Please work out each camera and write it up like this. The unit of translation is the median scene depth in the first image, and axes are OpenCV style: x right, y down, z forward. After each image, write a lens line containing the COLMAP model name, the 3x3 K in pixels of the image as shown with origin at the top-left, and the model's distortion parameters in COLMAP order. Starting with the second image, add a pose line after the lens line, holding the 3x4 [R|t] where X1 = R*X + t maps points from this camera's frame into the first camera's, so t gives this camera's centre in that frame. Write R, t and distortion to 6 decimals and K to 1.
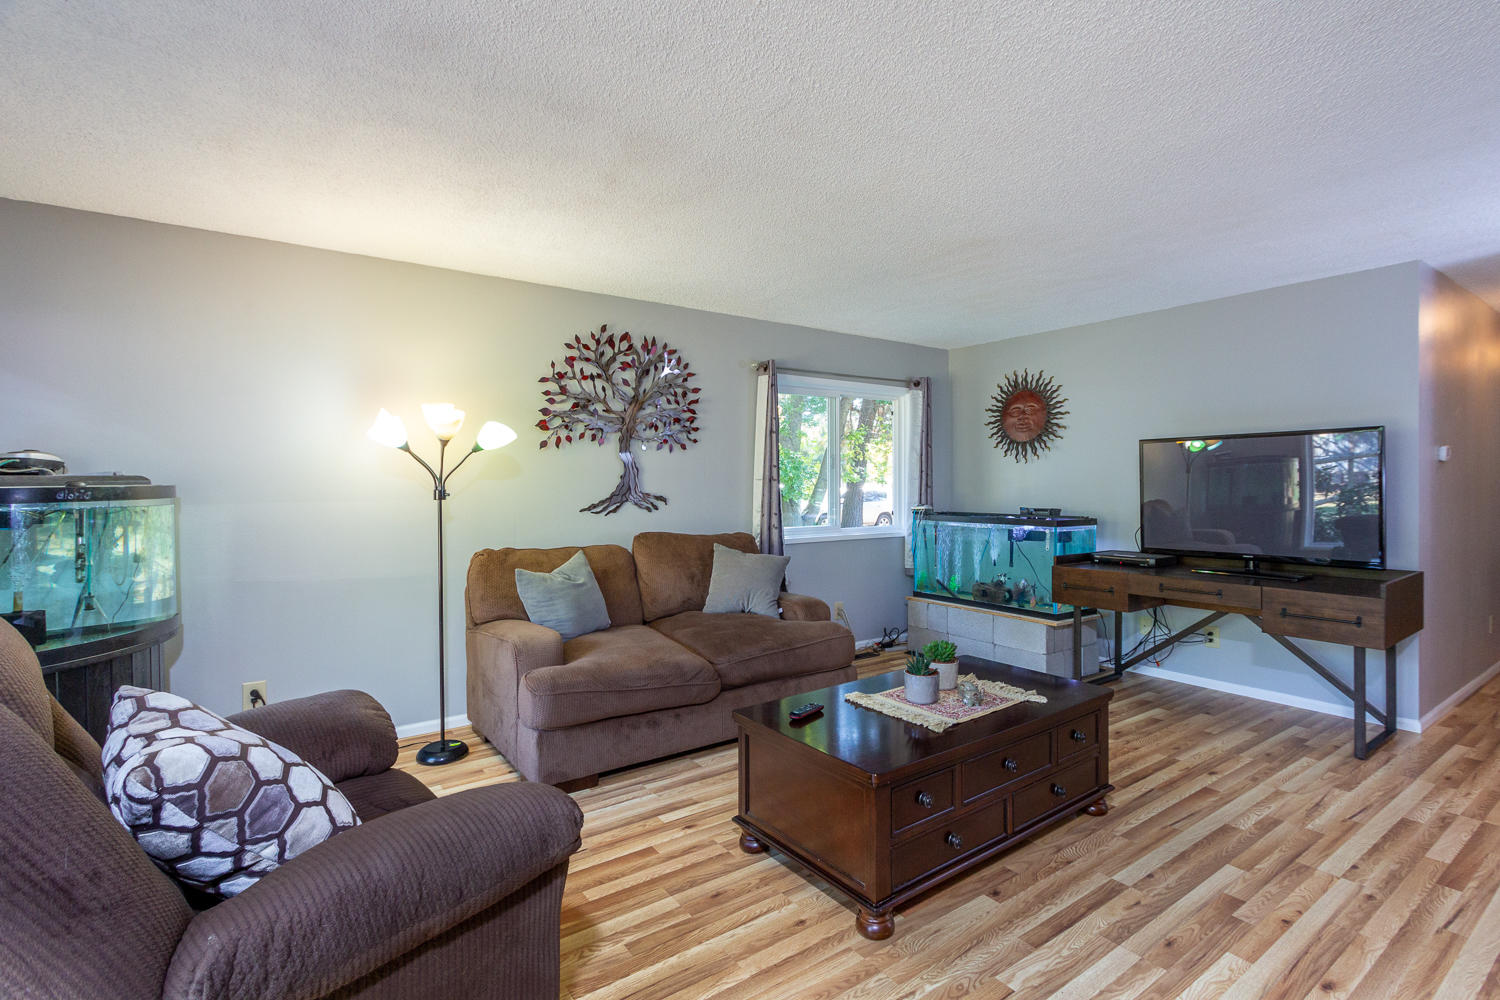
lens RADIAL K [[698.3, 0, 750.1], [0, 698.3, 486.3], [0, 0, 1]] dist [0.002097, 0.000156]
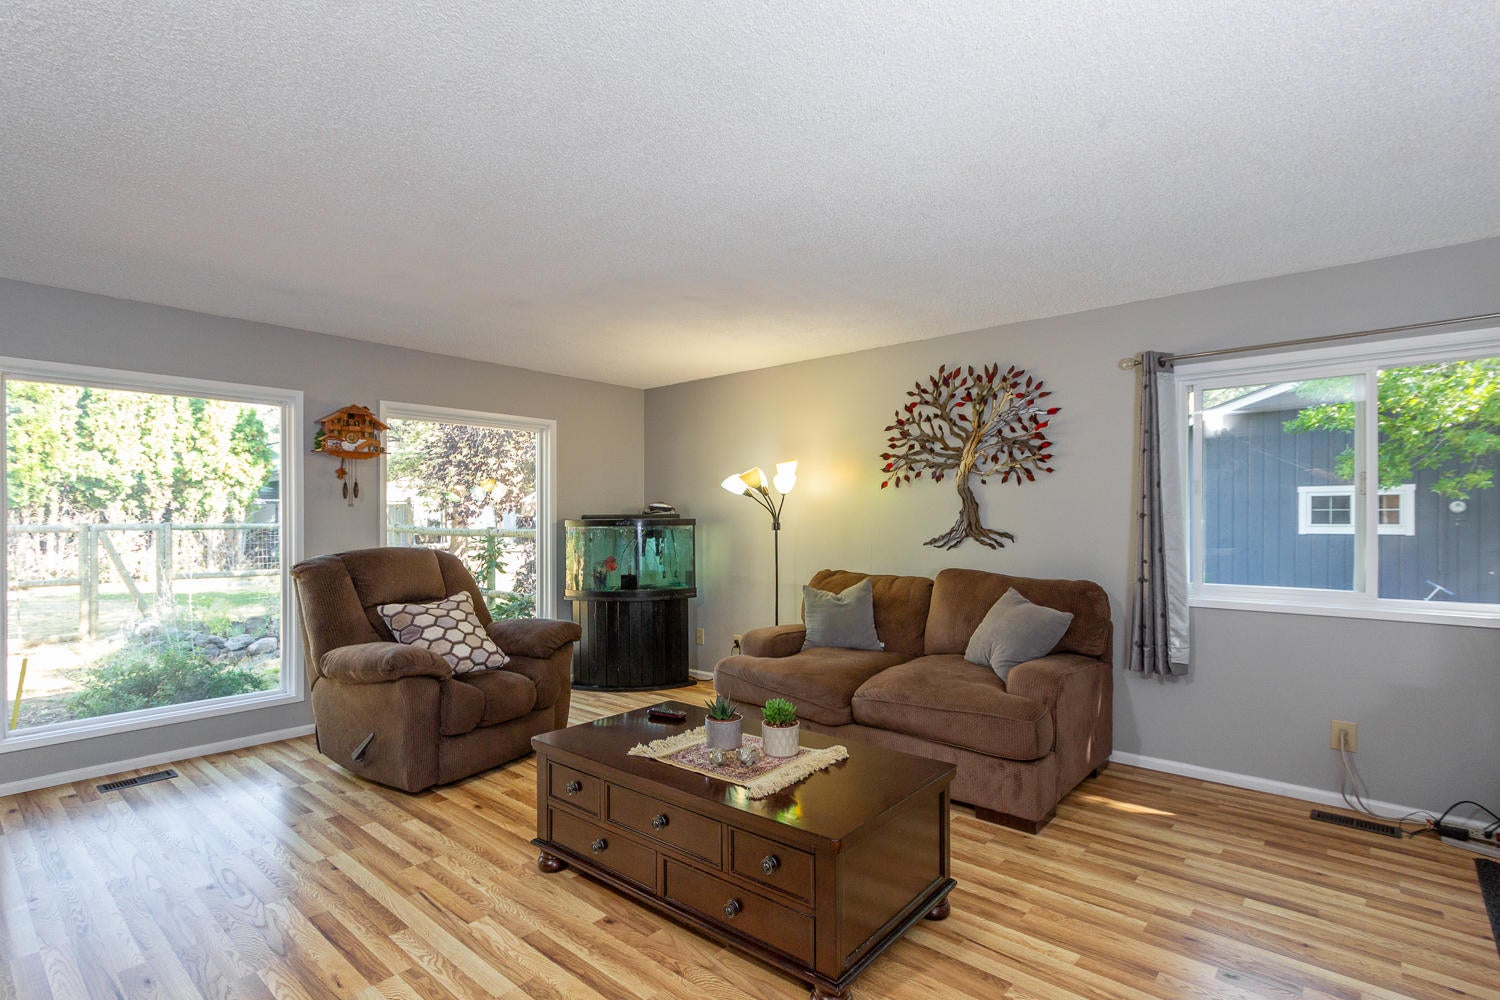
lens RADIAL K [[693.8, 0, 787.9], [0, 693.8, 516.6], [0, 0, 1]] dist [-0.000665, -0.000011]
pose [[0.282060, 0.000673, -0.959397, 0.737297], [-0.006325, 0.999979, -0.001159, -0.004966], [0.959376, 0.006395, 0.282058, 0.507563]]
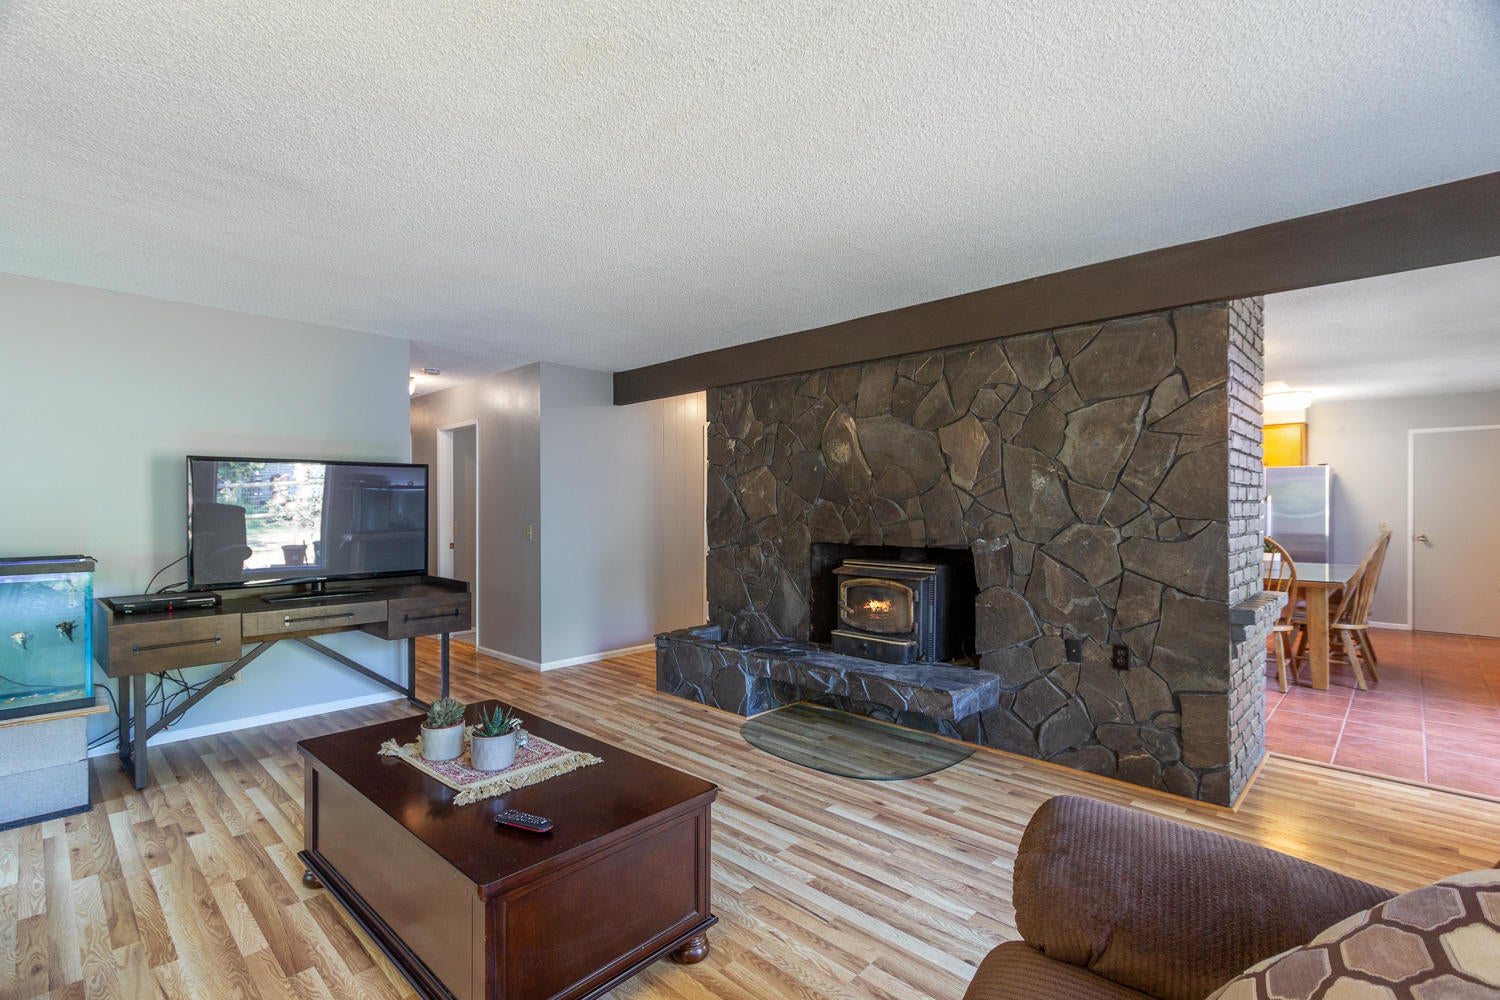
lens RADIAL K [[696.0, 0, 747.5], [0, 696.0, 515.1], [0, 0, 1]] dist [-0.000170, 0.000012]
pose [[-0.178247, -0.008961, 0.983945, -0.389722], [0.006182, 0.999929, 0.010226, -0.000160], [-0.983966, 0.007905, -0.178179, 0.527806]]
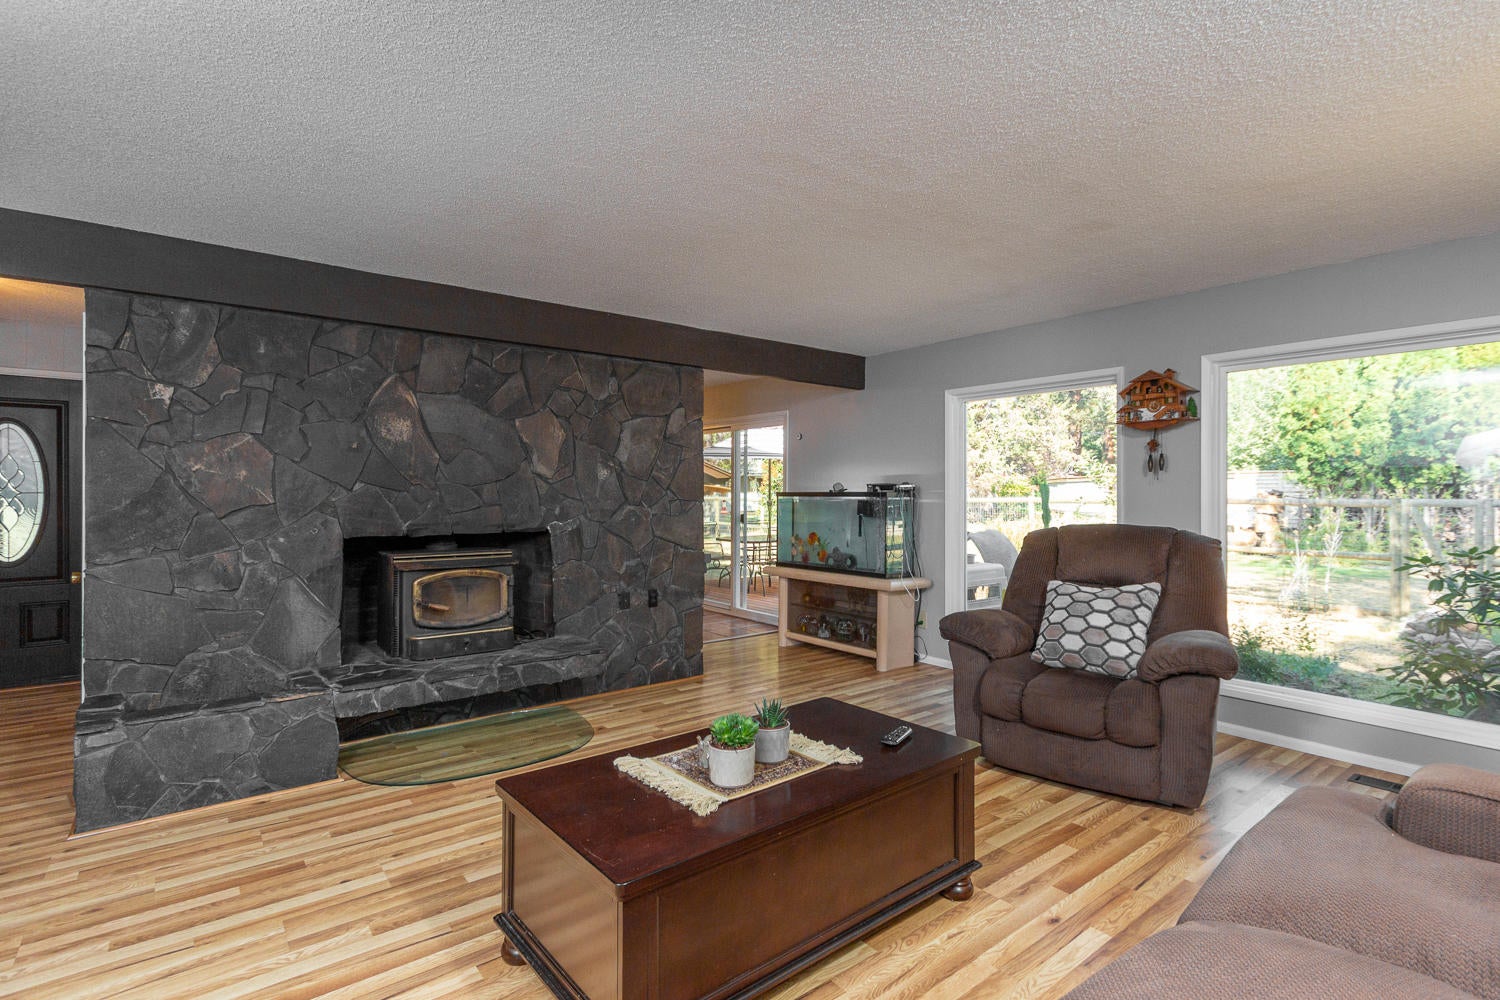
lens RADIAL K [[758.9, 0, 750.0], [0, 758.9, 500.0], [0, 0, 1]] dist [-0.000818, 0.000217]
pose [[-0.997357, 0.003304, -0.072579, 0.205827], [0.002201, 0.999881, 0.015266, -0.005584], [0.072621, 0.015066, -0.997246, 1.172282]]
